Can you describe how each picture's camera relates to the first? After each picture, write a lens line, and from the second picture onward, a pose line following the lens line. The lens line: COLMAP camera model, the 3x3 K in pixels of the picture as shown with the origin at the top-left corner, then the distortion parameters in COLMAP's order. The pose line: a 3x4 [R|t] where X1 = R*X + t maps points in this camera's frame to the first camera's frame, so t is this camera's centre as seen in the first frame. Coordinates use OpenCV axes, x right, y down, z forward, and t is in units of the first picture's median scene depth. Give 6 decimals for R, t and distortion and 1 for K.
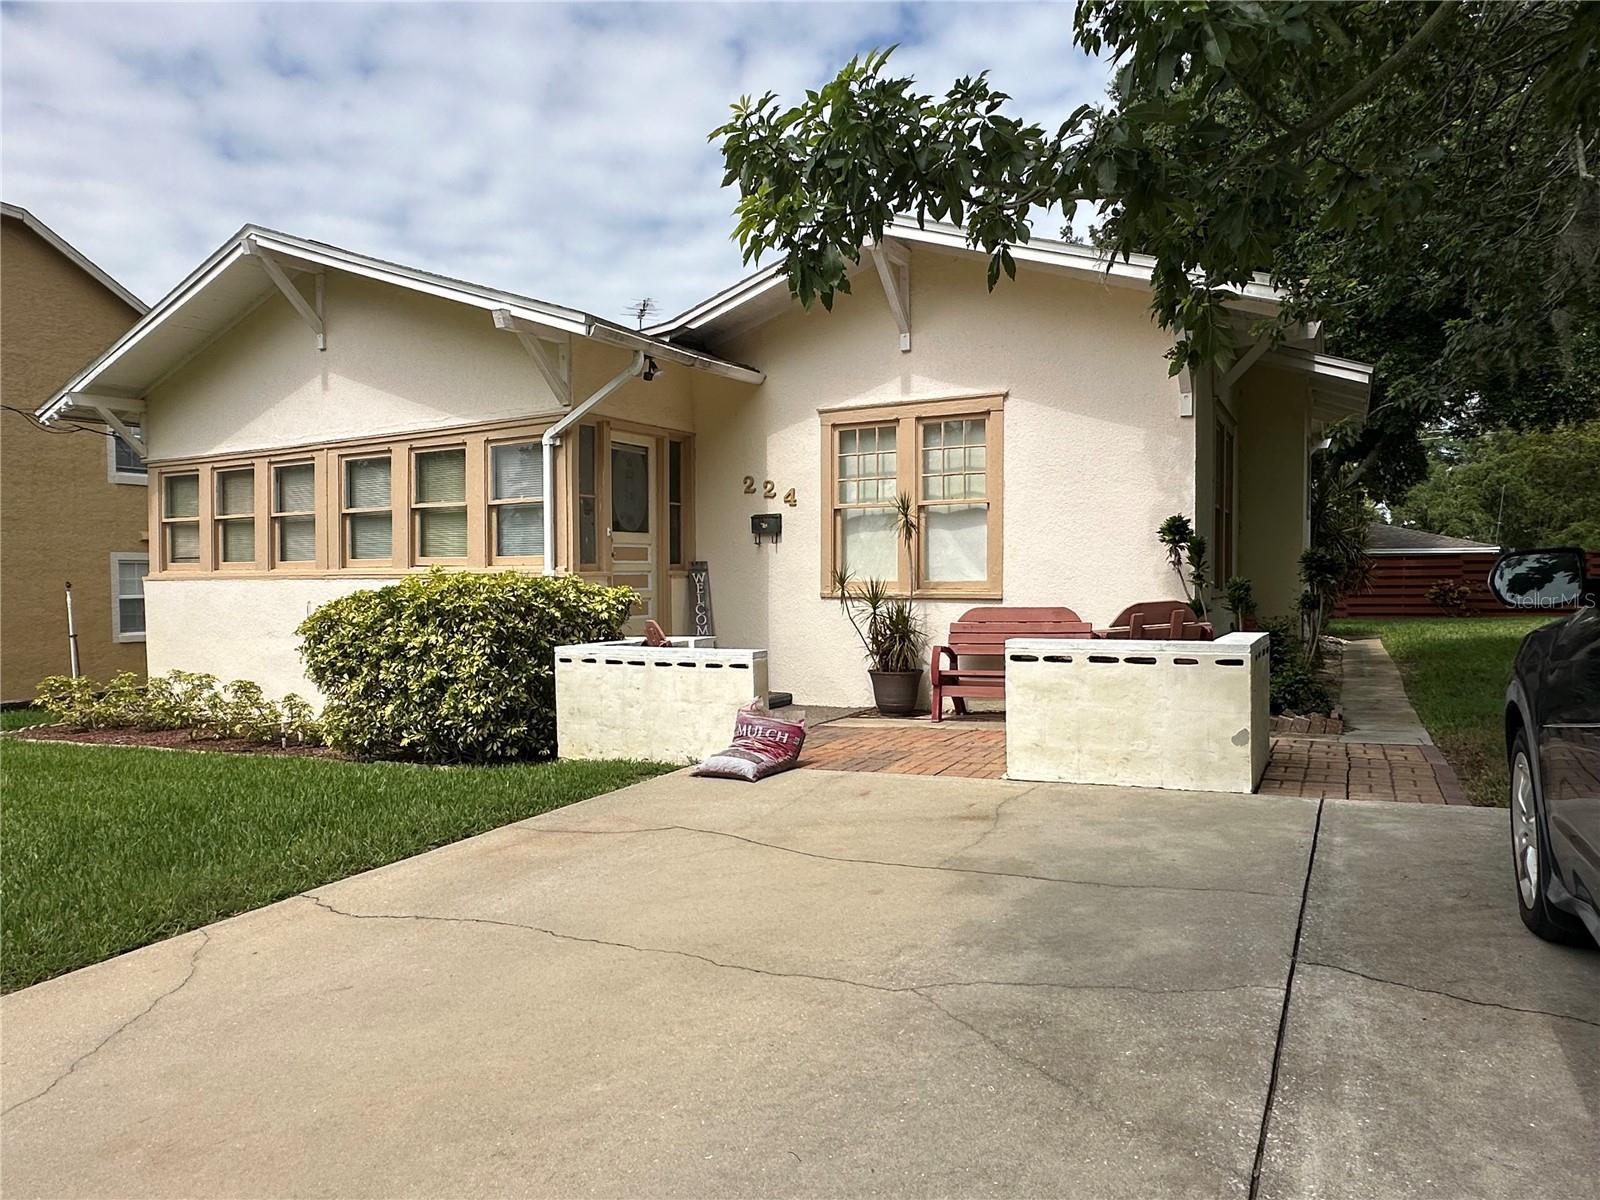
lens RADIAL K [[1006.0, 0, 803.0], [0, 1006.0, 609.2], [0, 0, 1]] dist [-0.010445, -0.007248]
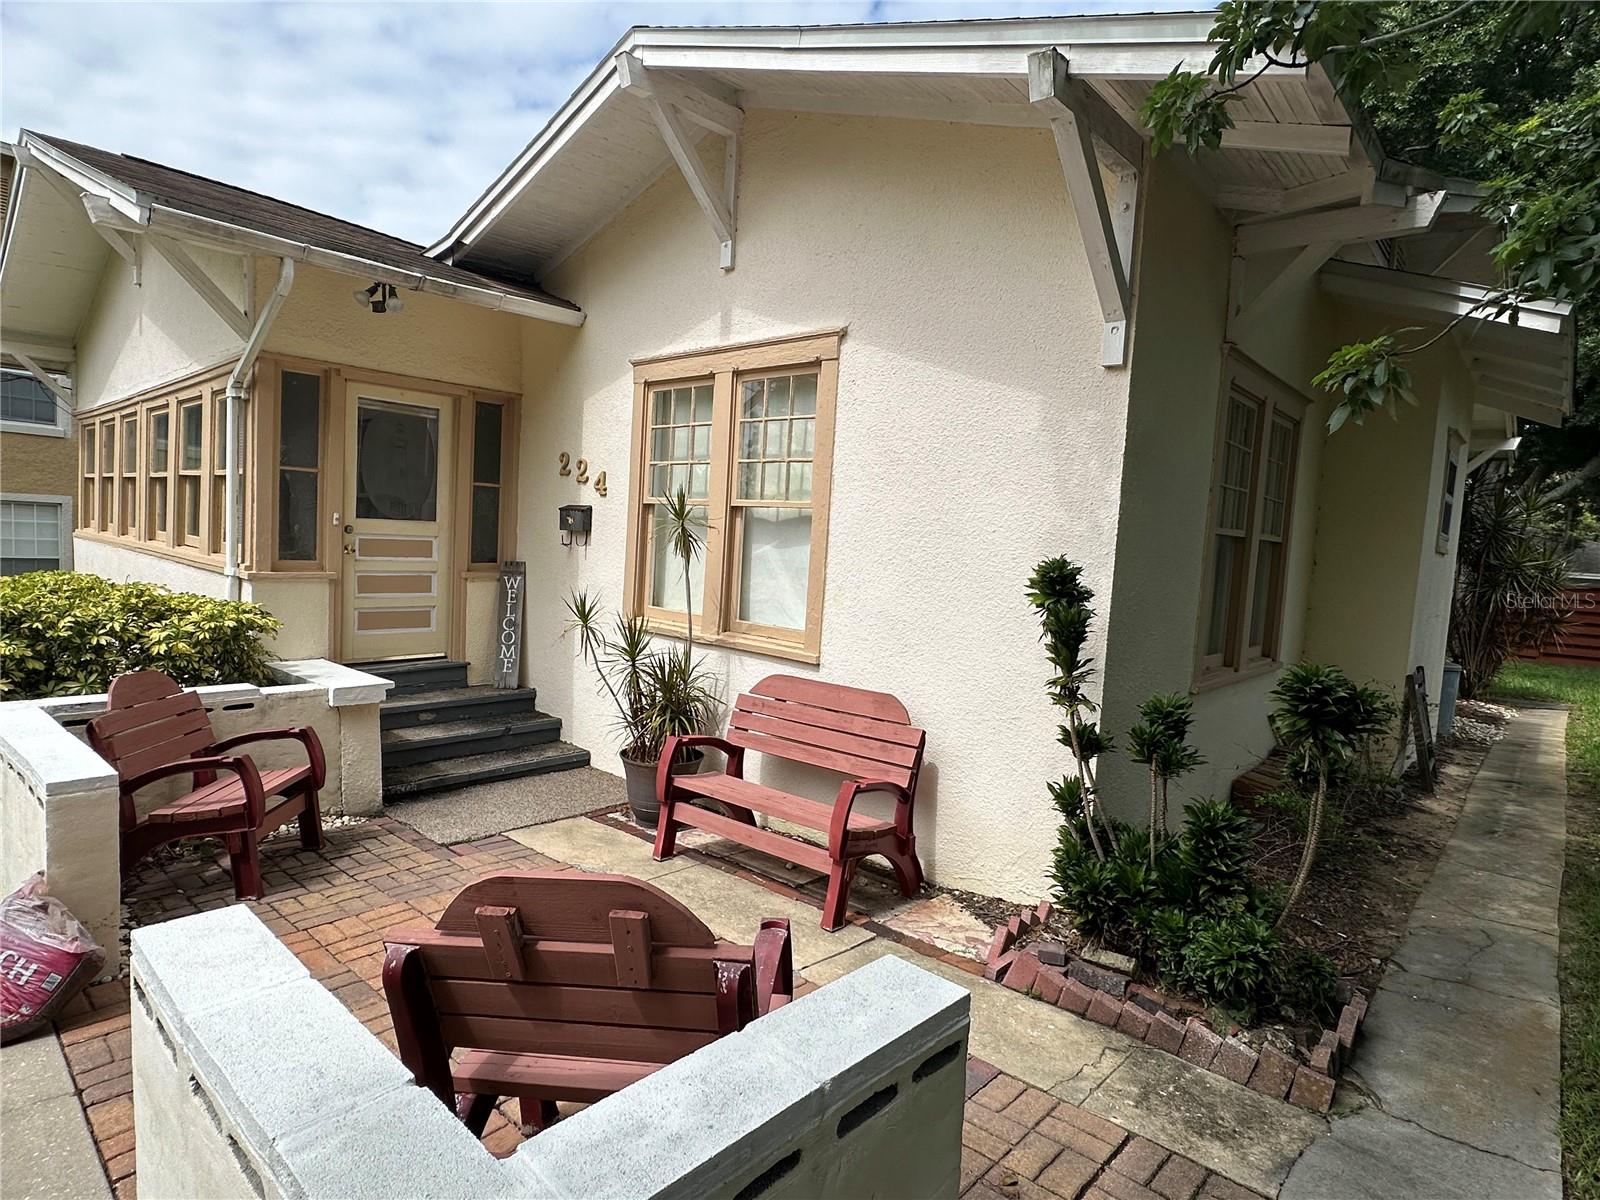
lens RADIAL K [[863.4, 0, 801.2], [0, 863.4, 604.7], [0, 0, 1]] dist [-0.009002, -0.001341]
pose [[0.969965, 0.081292, -0.229260, 0.293122], [-0.072254, 0.996252, 0.047561, -0.068734], [0.232267, -0.029568, 0.972203, 0.455598]]
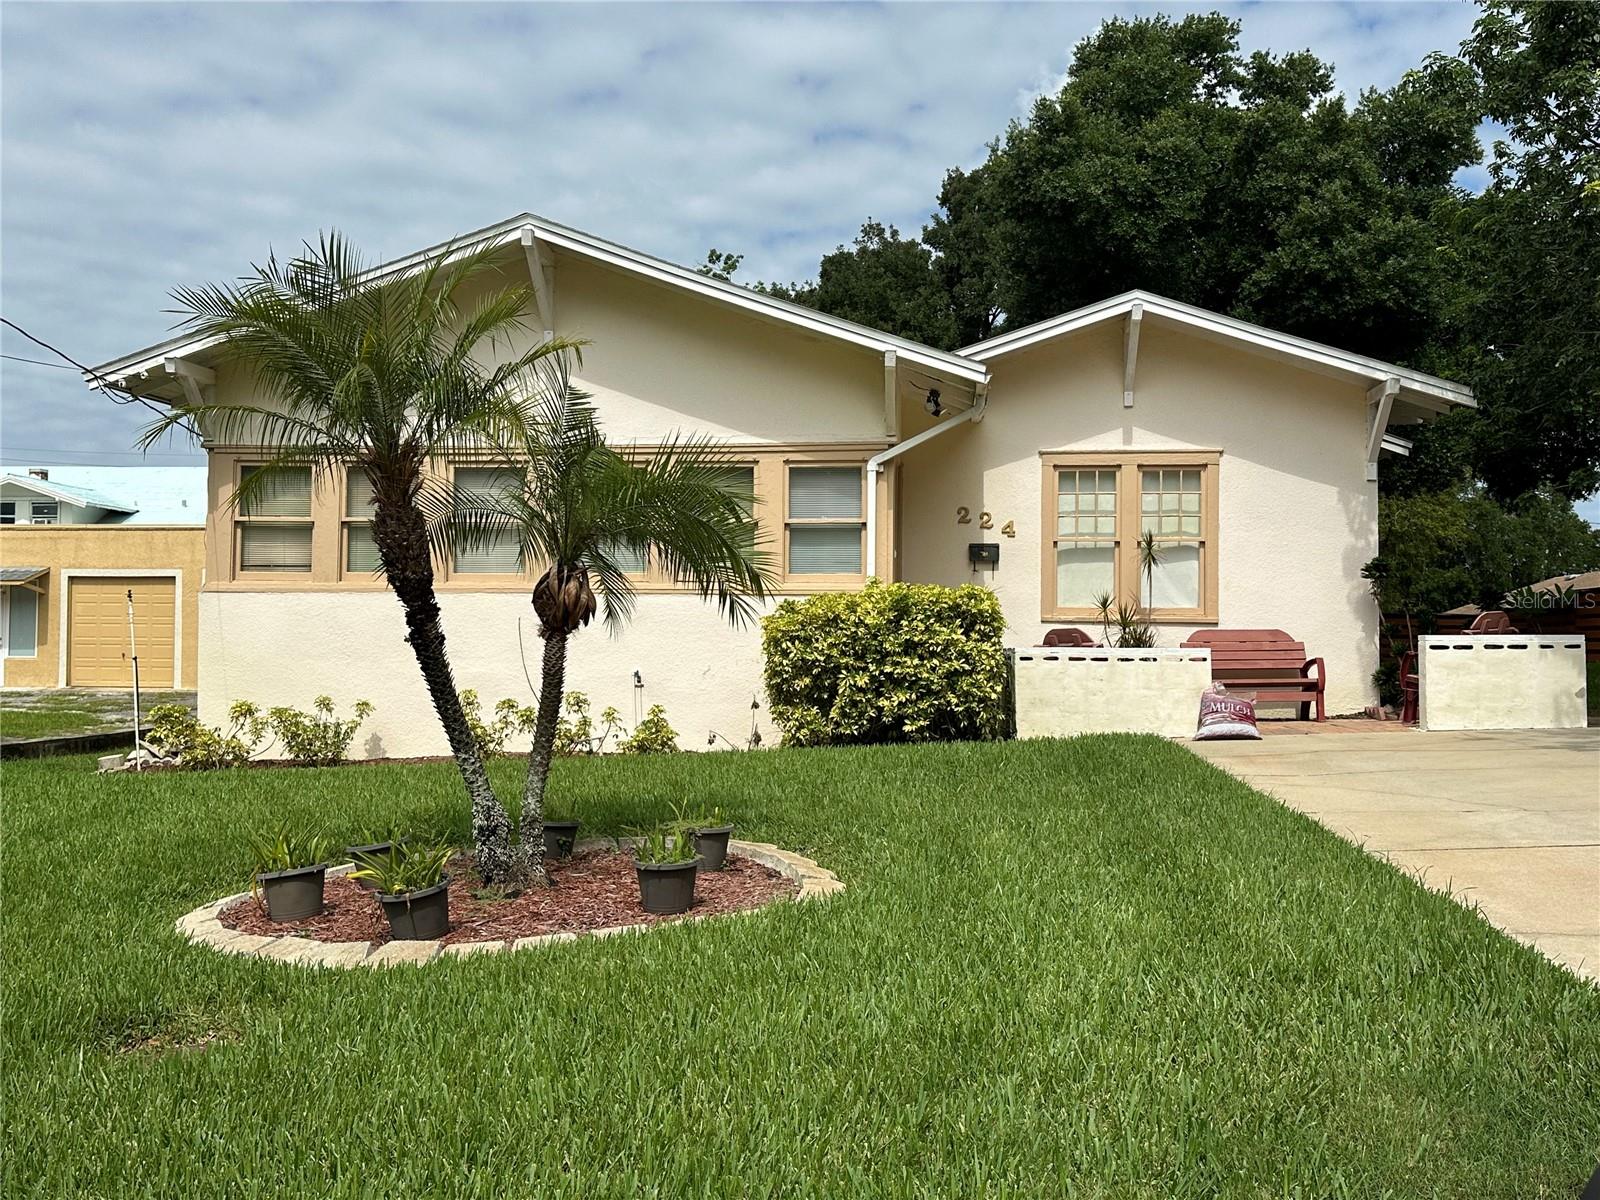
lens RADIAL K [[1483.8, 0, 794.9], [0, 1483.8, 597.7], [0, 0, 1]] dist [0.066683, 0.000000]
pose [[0.914696, 0.027384, 0.403214, -0.917245], [0.000467, 0.997629, -0.068813, 0.076506], [-0.404142, 0.063132, 0.912515, -0.379449]]
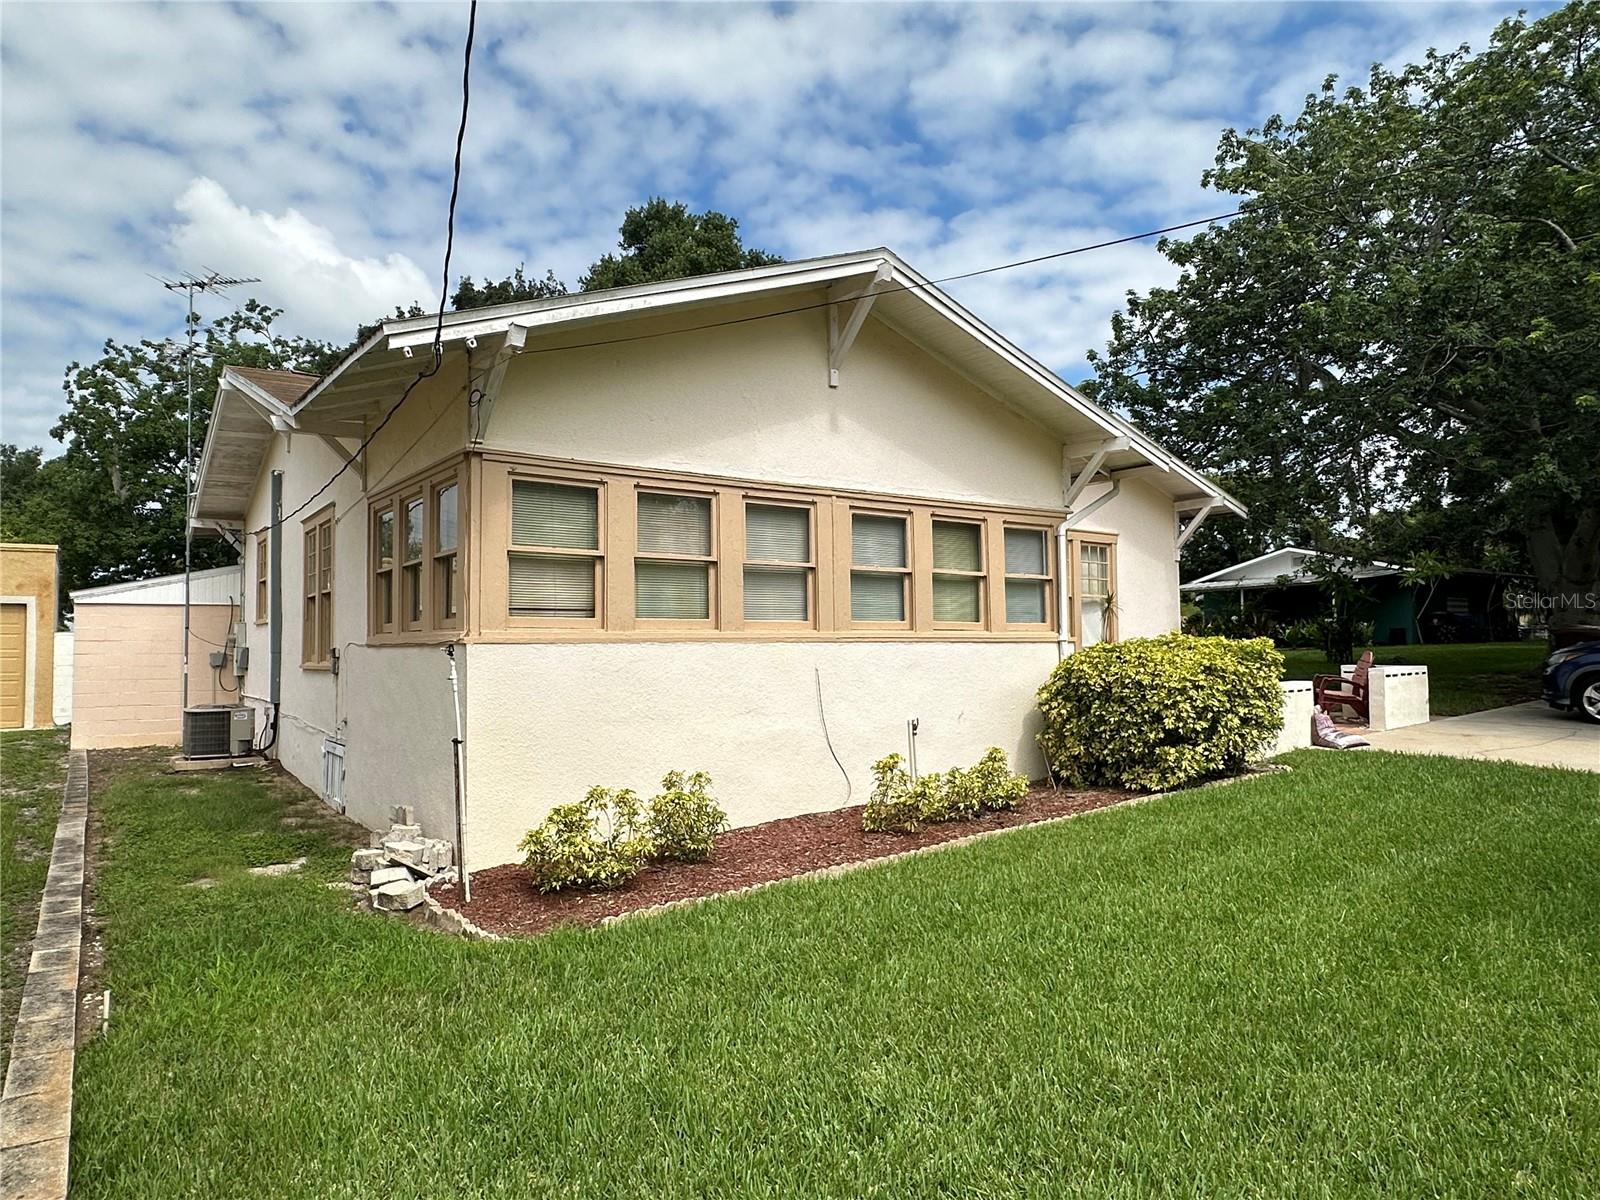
lens RADIAL K [[1006.0, 0, 800.3], [0, 1006.0, 584.6], [0, 0, 1]] dist [-0.010445, -0.007248]
pose [[0.425022, 0.061450, 0.903095, -1.446098], [0.034943, 0.995836, -0.084206, -0.007926], [-0.904509, 0.067346, 0.421104, 0.736066]]
